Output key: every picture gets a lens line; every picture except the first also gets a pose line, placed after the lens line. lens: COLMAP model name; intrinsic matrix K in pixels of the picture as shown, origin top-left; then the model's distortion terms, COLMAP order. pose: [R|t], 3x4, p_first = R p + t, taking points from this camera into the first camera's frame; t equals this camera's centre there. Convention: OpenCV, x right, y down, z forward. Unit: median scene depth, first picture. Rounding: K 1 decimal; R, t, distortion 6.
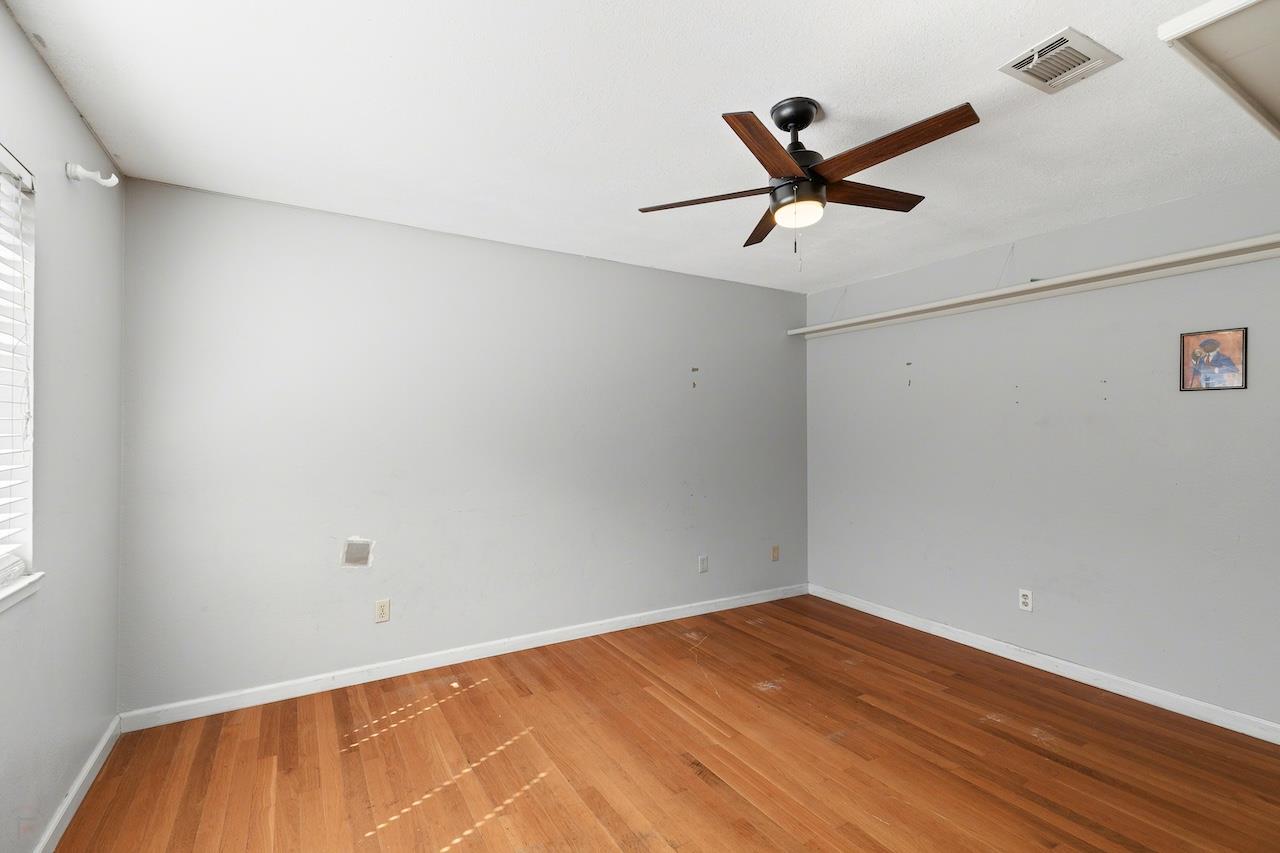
lens RADIAL K [[580.2, 0, 640.9], [0, 580.2, 428.0], [0, 0, 1]] dist [0.003284, 0.000552]
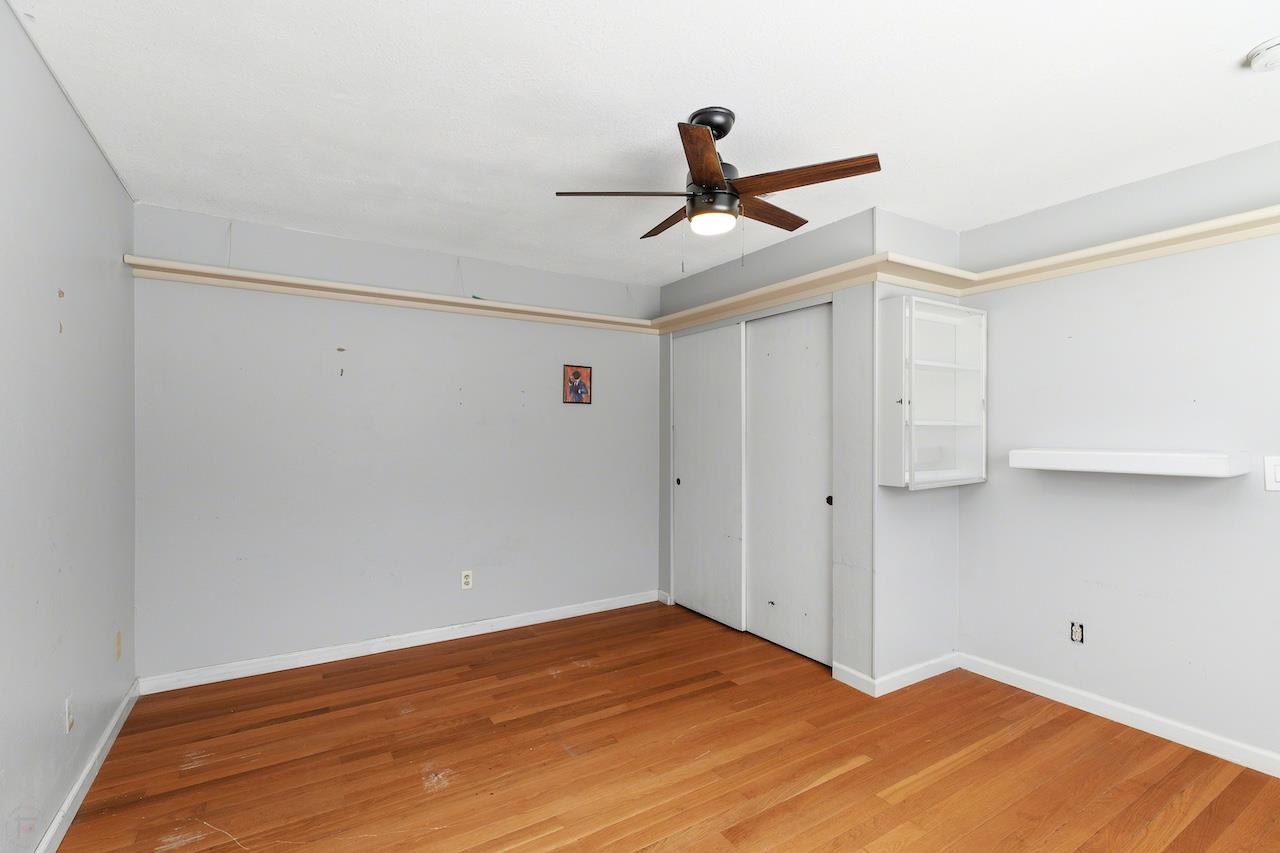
lens RADIAL K [[580.2, 0, 640.8], [0, 580.2, 428.8], [0, 0, 1]] dist [0.003284, 0.000552]
pose [[-0.015966, -0.001699, 0.999871, -0.524751], [-0.008292, 0.999964, 0.001567, -0.000801], [-0.999838, -0.008265, -0.015979, 0.768879]]
